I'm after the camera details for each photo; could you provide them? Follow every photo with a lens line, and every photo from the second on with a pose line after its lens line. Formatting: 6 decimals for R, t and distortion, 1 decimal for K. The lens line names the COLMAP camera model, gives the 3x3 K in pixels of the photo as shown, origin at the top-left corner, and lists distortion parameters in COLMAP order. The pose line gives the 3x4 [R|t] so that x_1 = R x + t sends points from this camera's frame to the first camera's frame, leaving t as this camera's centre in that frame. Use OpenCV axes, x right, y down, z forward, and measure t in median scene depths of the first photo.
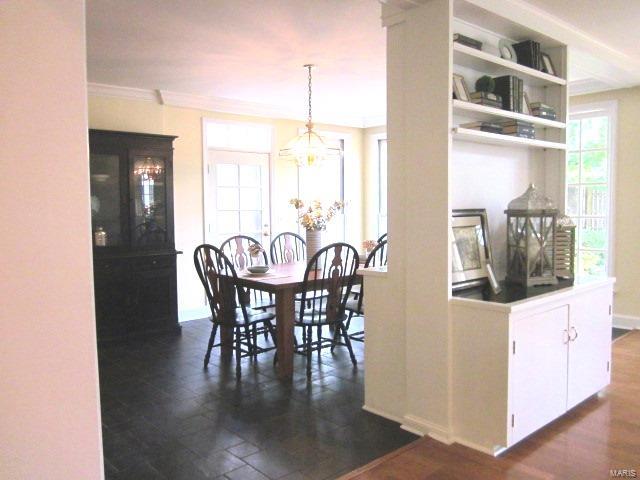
lens RADIAL K [[529.8, 0, 321.0], [0, 529.8, 237.1], [0, 0, 1]] dist [-0.050393, -0.000580]
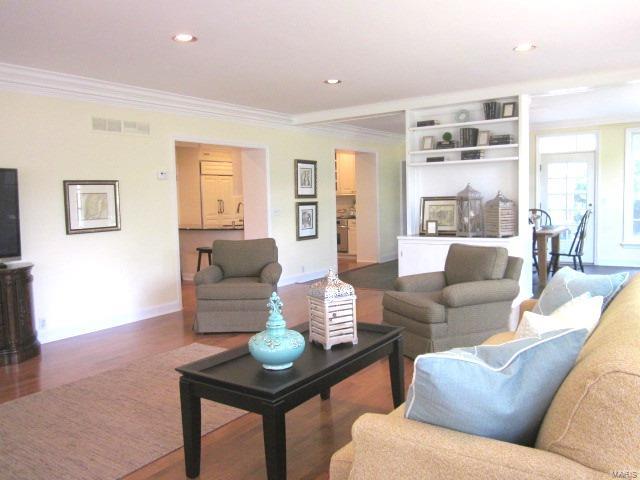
lens RADIAL K [[527.2, 0, 318.9], [0, 527.2, 242.1], [0, 0, 1]] dist [-0.054089, 0.006761]
pose [[0.232363, 0.088189, -0.968623, 1.322775], [-0.032977, 0.996023, 0.082773, -0.017930], [0.972070, 0.012709, 0.234347, 0.007242]]
